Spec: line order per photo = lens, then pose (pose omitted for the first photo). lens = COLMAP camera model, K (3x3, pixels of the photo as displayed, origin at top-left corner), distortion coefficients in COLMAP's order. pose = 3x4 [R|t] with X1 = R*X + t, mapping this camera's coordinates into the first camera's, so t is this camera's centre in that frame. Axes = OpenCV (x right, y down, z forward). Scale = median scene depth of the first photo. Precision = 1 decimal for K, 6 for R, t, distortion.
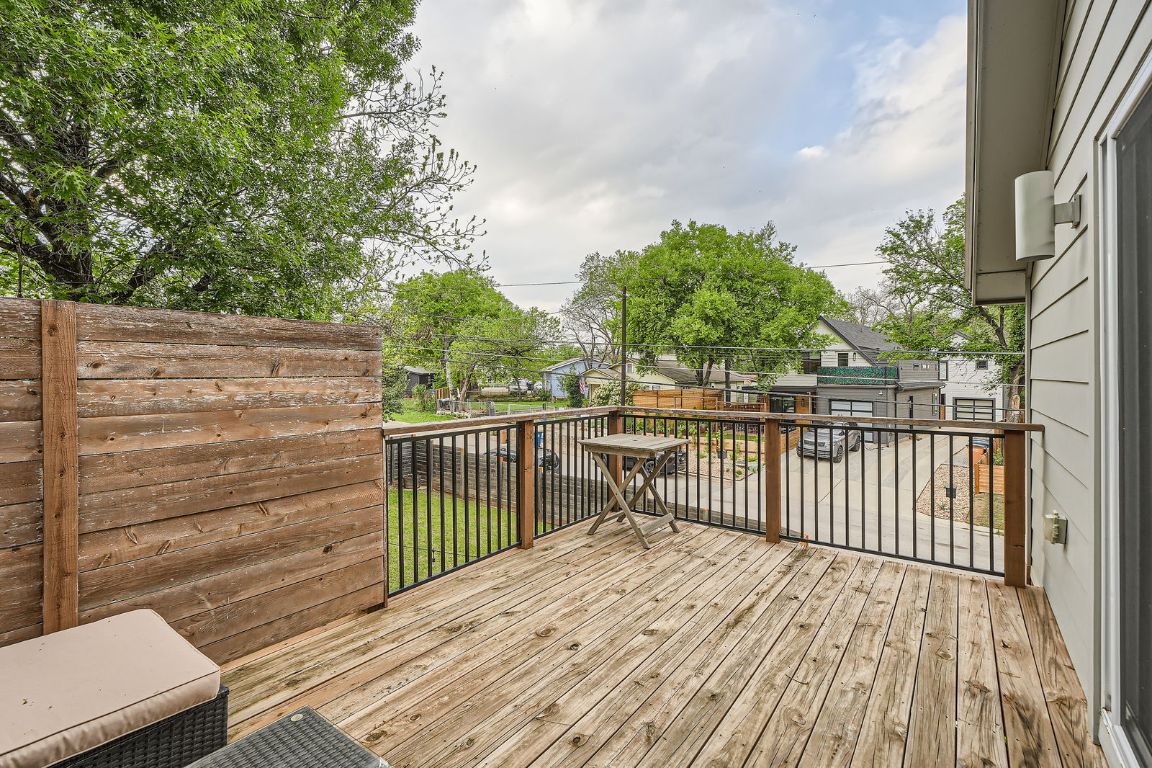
lens RADIAL K [[525.3, 0, 576.3], [0, 525.3, 376.9], [0, 0, 1]] dist [-0.002598, 0.003035]
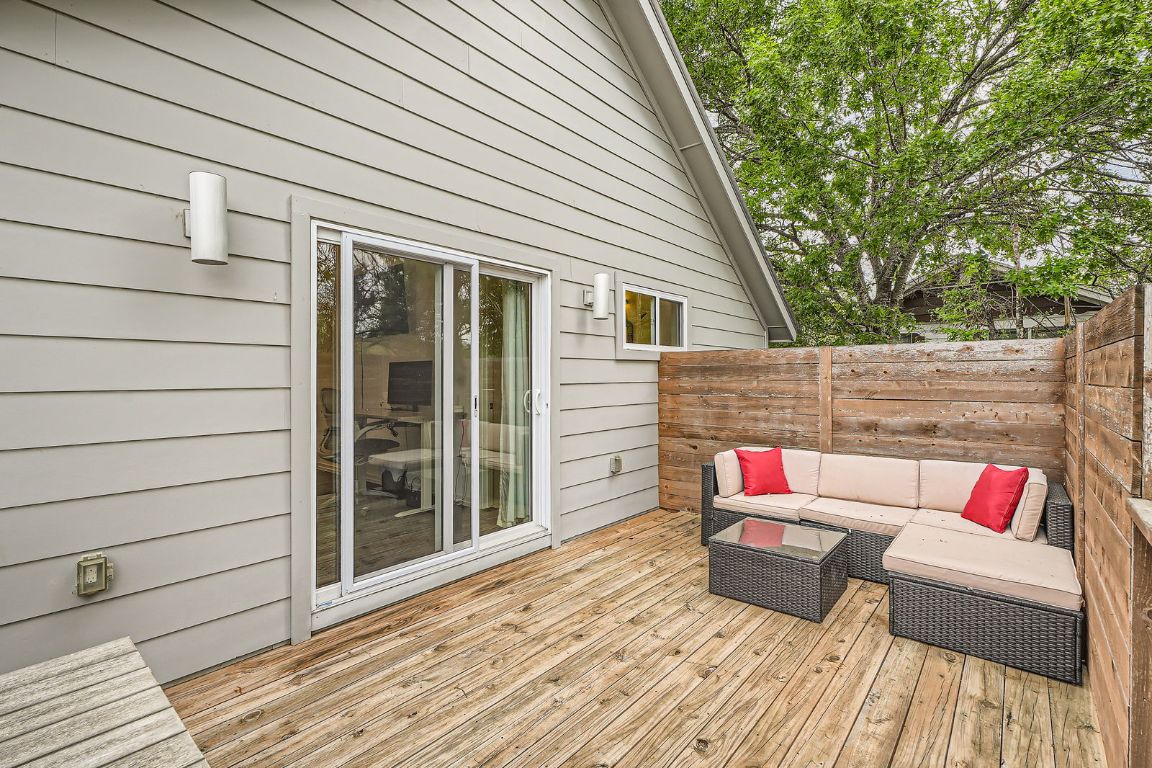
lens RADIAL K [[525.3, 0, 576.1], [0, 525.3, 378.4], [0, 0, 1]] dist [-0.002598, 0.003035]
pose [[-0.997467, 0.000443, 0.071132, 0.142916], [0.001337, 0.999921, 0.012528, -0.023161], [-0.071121, 0.012591, -0.997388, 2.048317]]
